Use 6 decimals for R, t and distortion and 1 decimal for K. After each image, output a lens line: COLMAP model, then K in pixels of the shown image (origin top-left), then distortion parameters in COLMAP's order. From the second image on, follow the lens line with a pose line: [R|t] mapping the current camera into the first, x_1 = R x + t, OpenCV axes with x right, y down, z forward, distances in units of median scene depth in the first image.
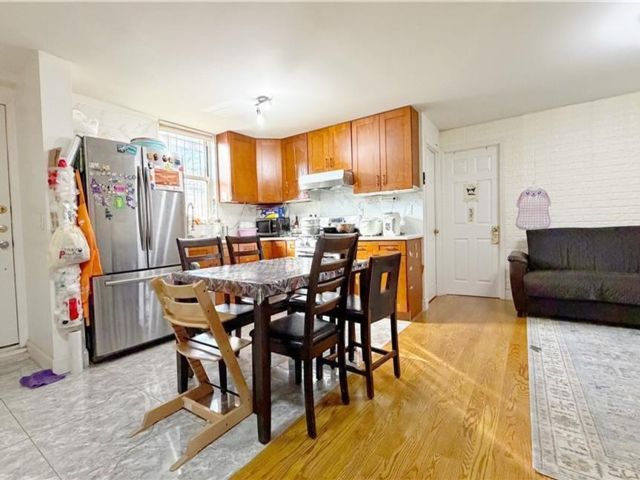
lens RADIAL K [[320.0, 0, 318.6], [0, 320.0, 241.1], [0, 0, 1]] dist [0.003896, 0.001874]
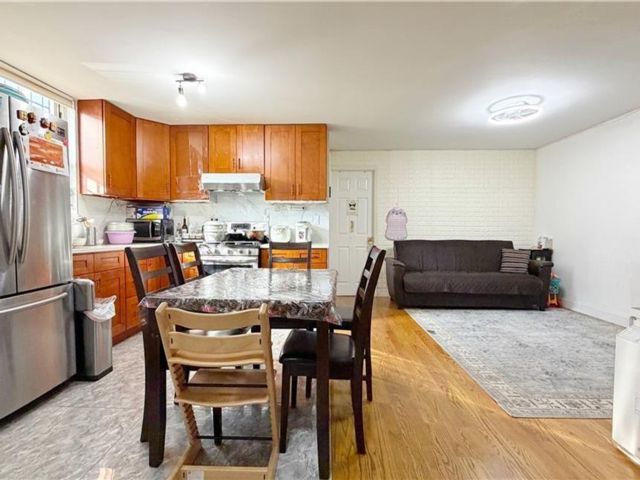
lens RADIAL K [[320.0, 0, 318.1], [0, 320.0, 240.5], [0, 0, 1]] dist [0.003896, 0.001874]
pose [[0.823923, 0.018469, 0.566400, -0.316747], [-0.009851, 0.999785, -0.018271, -0.008930], [-0.566615, 0.009474, 0.823928, 0.117676]]
